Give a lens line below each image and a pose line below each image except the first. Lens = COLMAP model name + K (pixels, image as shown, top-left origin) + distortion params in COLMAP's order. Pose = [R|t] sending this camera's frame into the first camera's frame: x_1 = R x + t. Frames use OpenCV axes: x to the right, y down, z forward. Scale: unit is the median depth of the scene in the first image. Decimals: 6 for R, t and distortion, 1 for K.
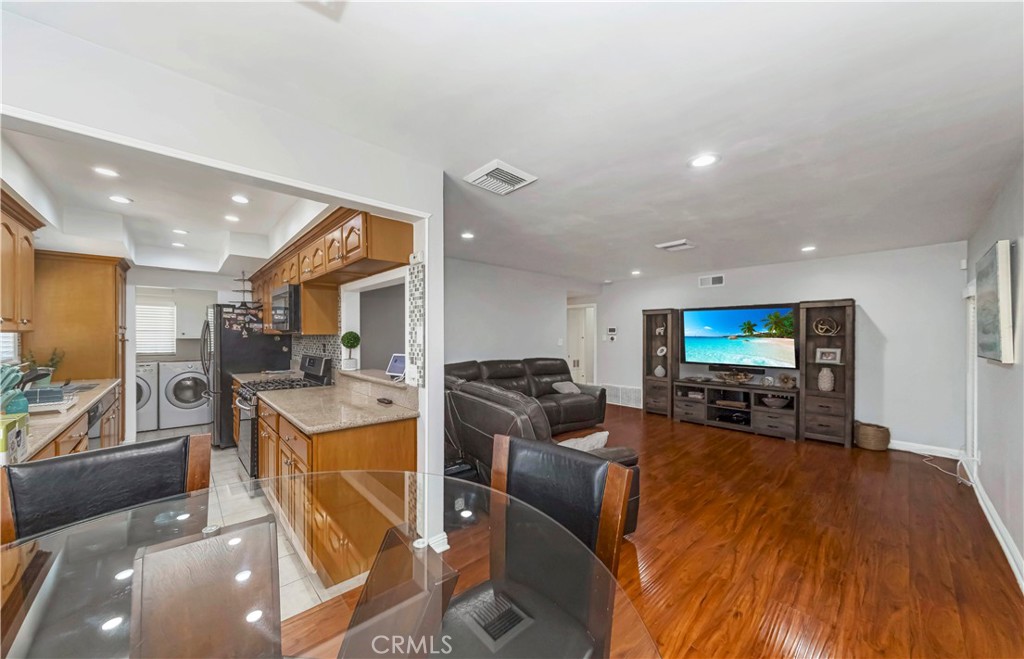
lens RADIAL K [[363.9, 0, 510.0], [0, 363.9, 335.1], [0, 0, 1]] dist [-0.001056, -0.000071]
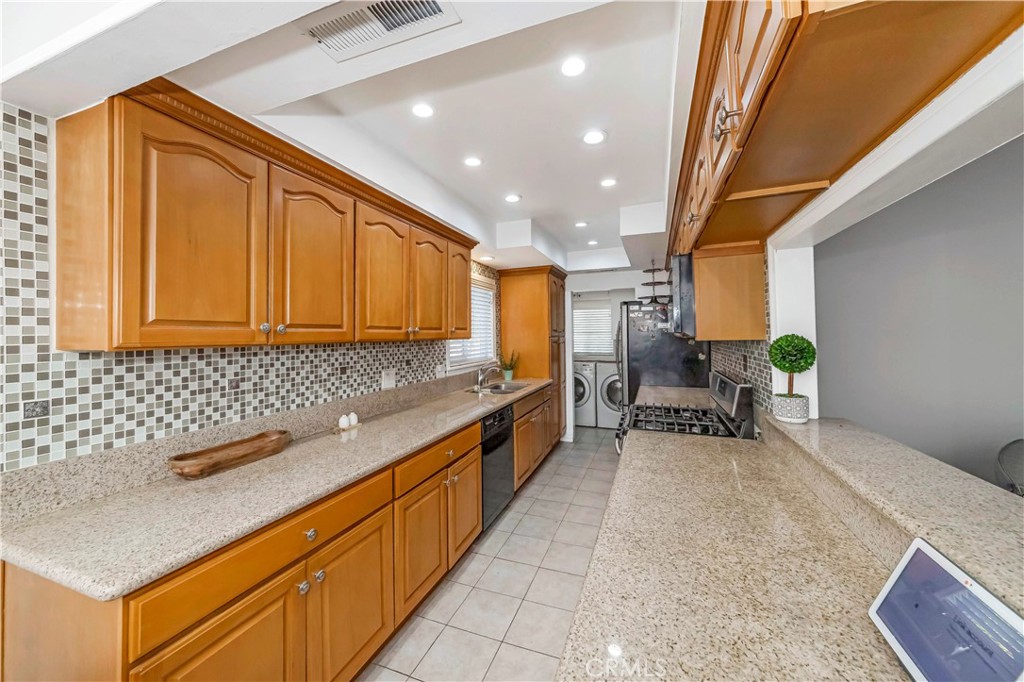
lens RADIAL K [[368.1, 0, 515.4], [0, 368.1, 331.6], [0, 0, 1]] dist [-0.002550, -0.000119]
pose [[0.447947, -0.014009, -0.893950, -0.167407], [0.013425, 0.999870, -0.008943, -0.012650], [0.893959, -0.007995, 0.448077, 0.444785]]
